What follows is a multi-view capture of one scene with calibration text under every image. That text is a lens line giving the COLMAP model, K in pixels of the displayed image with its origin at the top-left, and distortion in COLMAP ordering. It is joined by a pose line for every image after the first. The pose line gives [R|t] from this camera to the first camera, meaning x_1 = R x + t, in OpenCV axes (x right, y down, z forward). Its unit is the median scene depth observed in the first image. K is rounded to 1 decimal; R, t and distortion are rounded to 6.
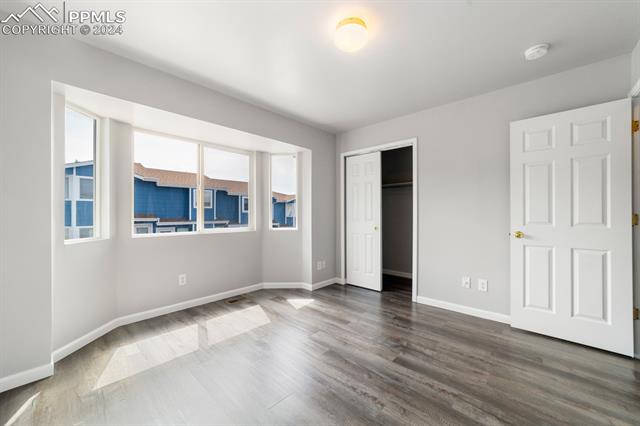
lens RADIAL K [[243.1, 0, 319.3], [0, 243.1, 214.1], [0, 0, 1]] dist [-0.011355, 0.000132]
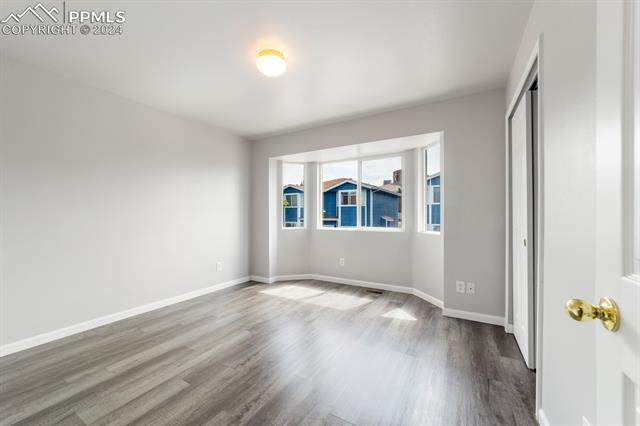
lens RADIAL K [[243.1, 0, 319.3], [0, 243.1, 214.1], [0, 0, 1]] dist [-0.011355, 0.000132]
pose [[0.228130, -0.001859, -0.973629, 0.695910], [-0.000714, 0.999998, -0.002076, -0.000557], [0.973631, 0.001169, 0.228128, 0.501826]]
